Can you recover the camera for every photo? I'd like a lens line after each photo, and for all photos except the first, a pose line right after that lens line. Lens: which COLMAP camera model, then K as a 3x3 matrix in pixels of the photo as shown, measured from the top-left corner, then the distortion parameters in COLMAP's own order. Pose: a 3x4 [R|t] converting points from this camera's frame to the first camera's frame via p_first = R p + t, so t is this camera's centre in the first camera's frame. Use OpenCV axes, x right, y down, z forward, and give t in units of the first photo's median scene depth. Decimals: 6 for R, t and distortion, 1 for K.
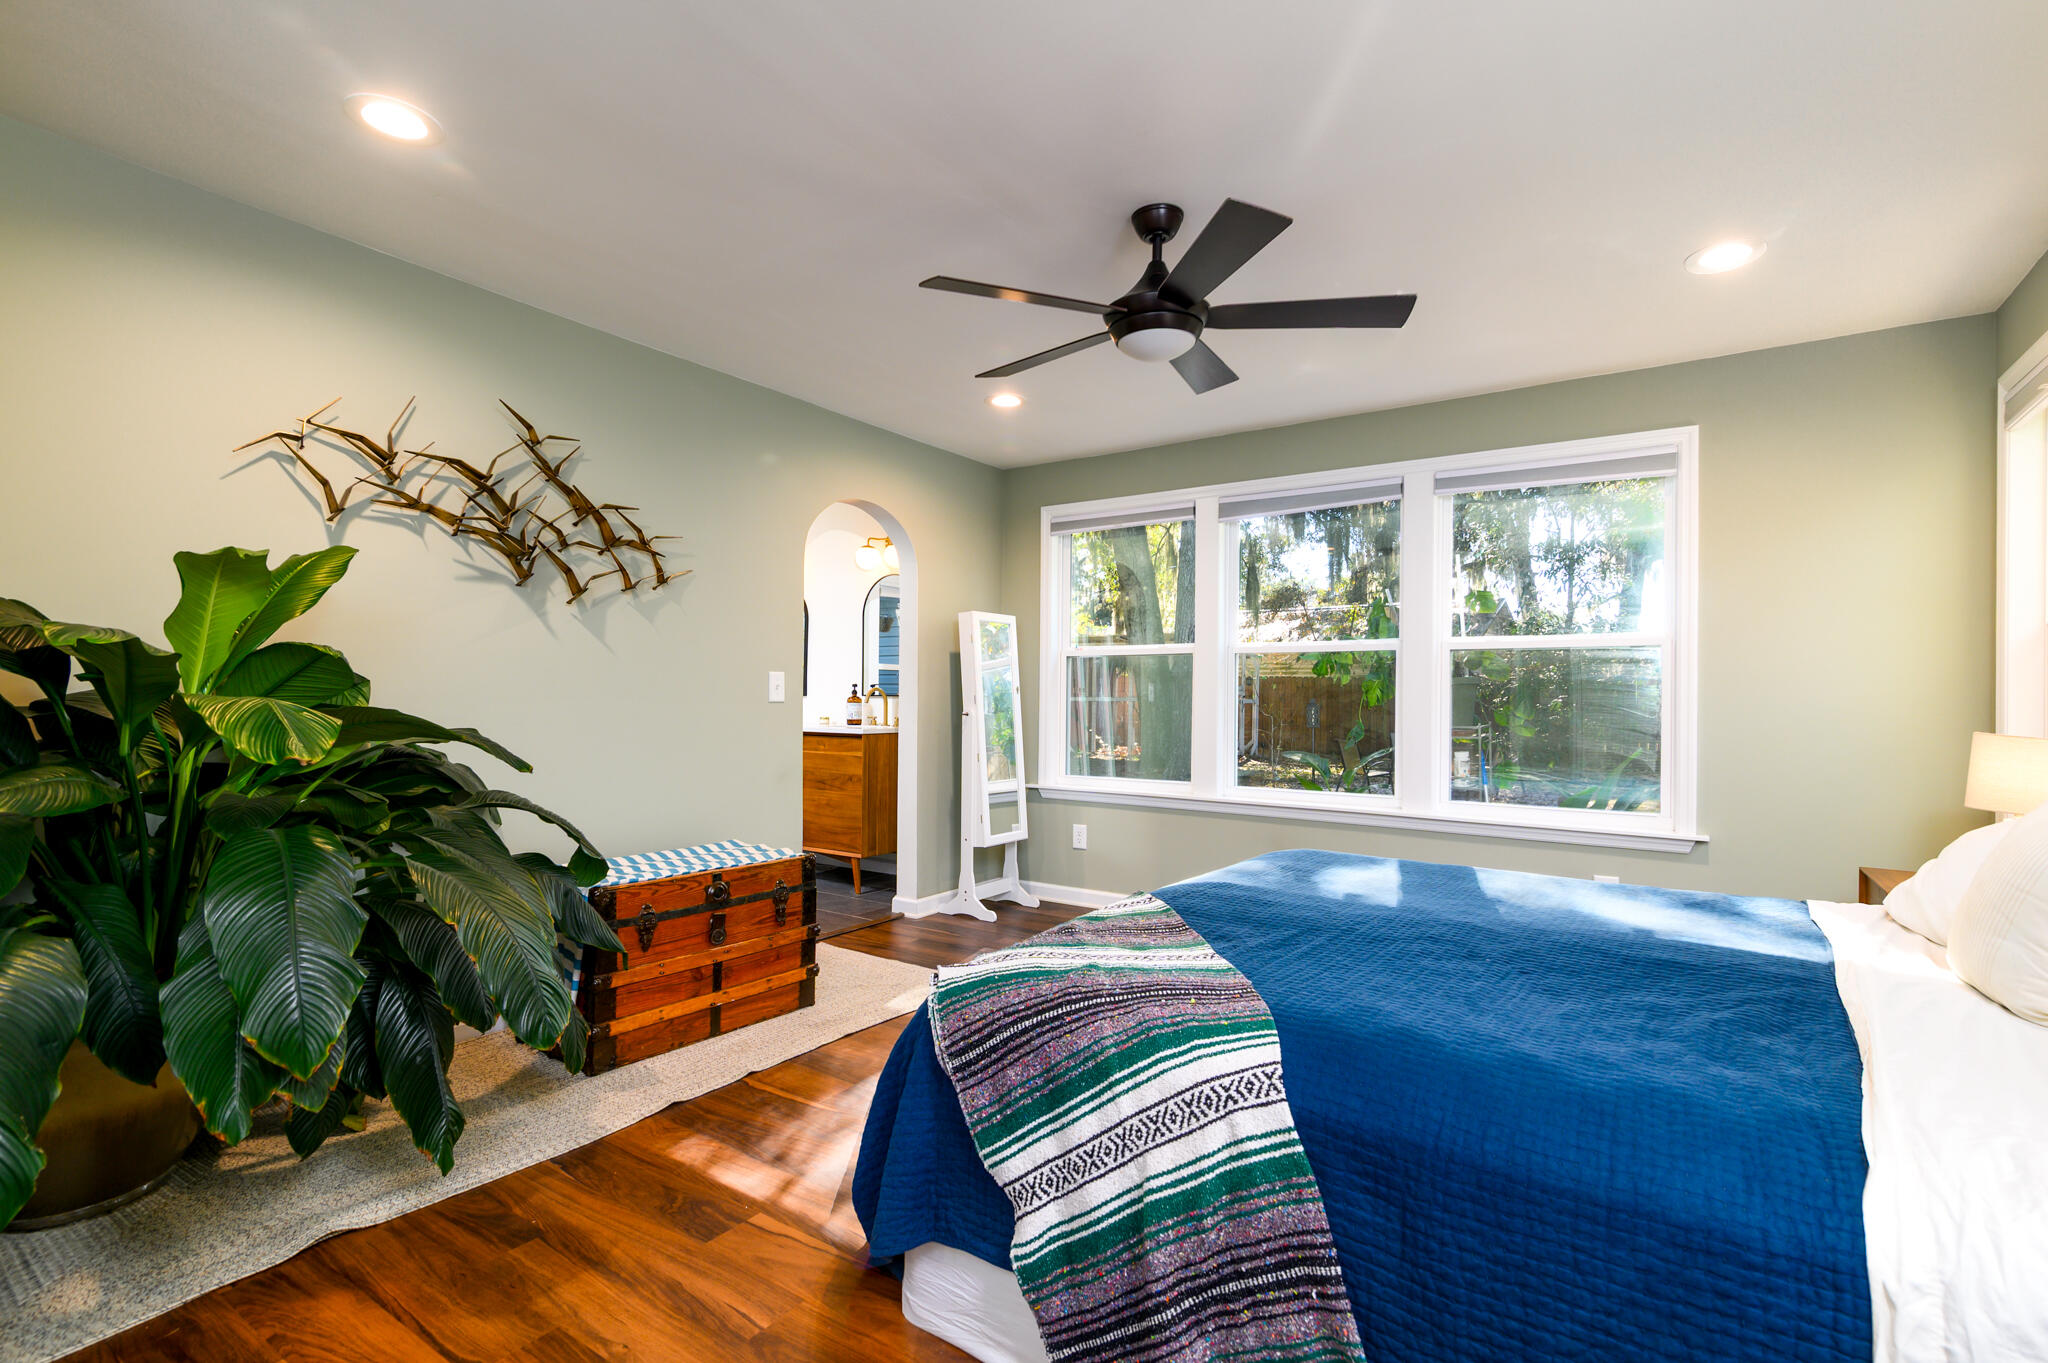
lens RADIAL K [[919.6, 0, 1019.5], [0, 919.6, 686.7], [0, 0, 1]] dist [0.013630, 0.000028]
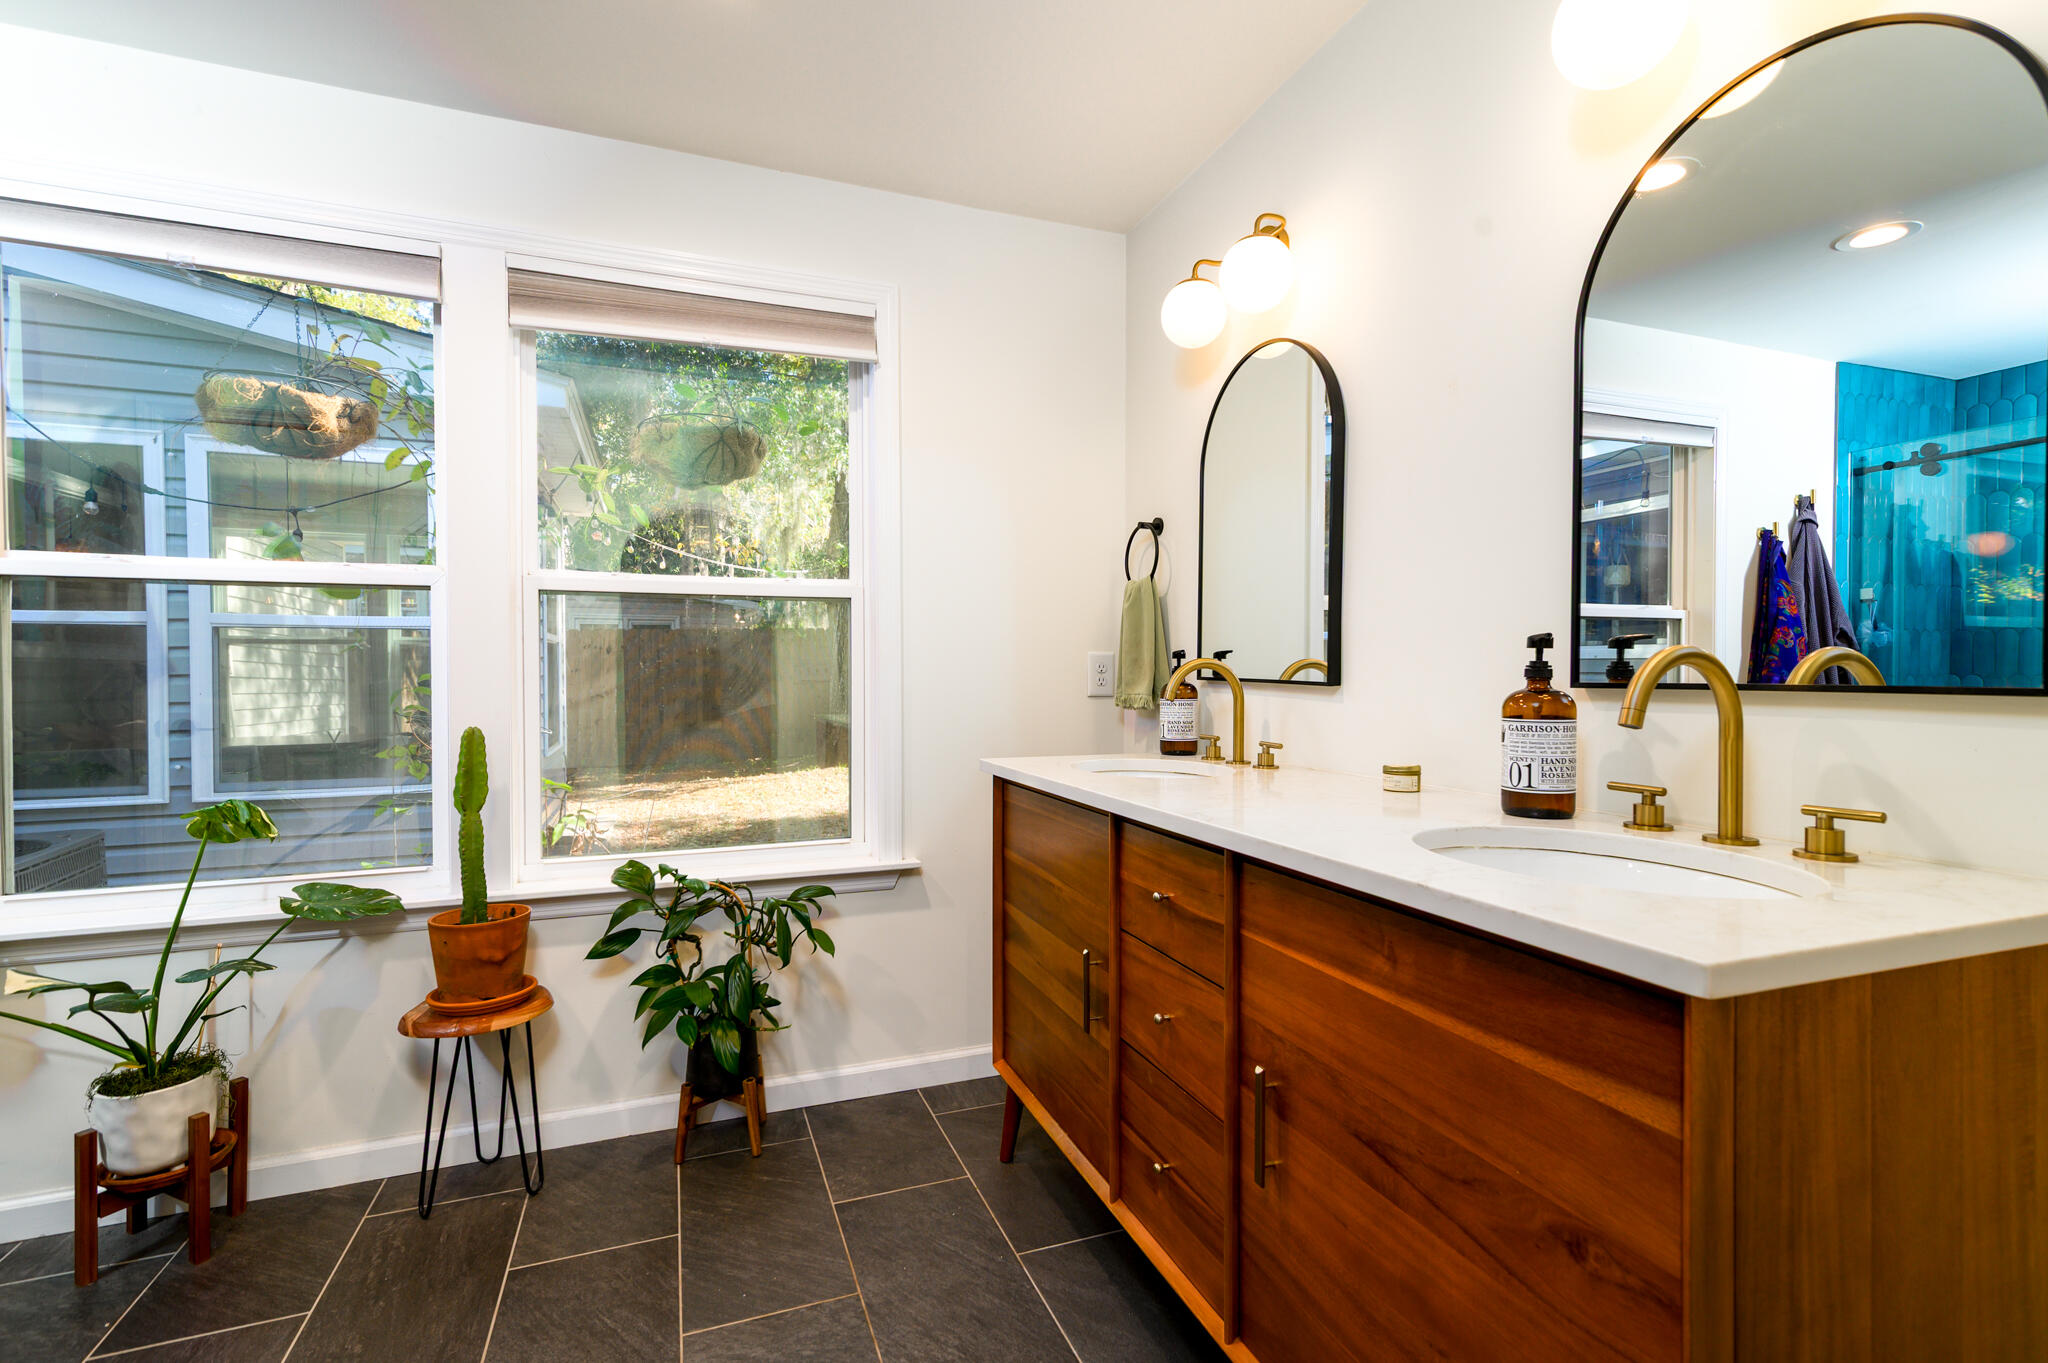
lens RADIAL K [[919.6, 0, 1019.5], [0, 919.6, 686.7], [0, 0, 1]] dist [0.013630, 0.000028]
pose [[0.821796, 0.003199, -0.569772, -0.155174], [0.006965, 0.999853, 0.015660, 0.005169], [0.569739, -0.016838, 0.821653, 0.742164]]
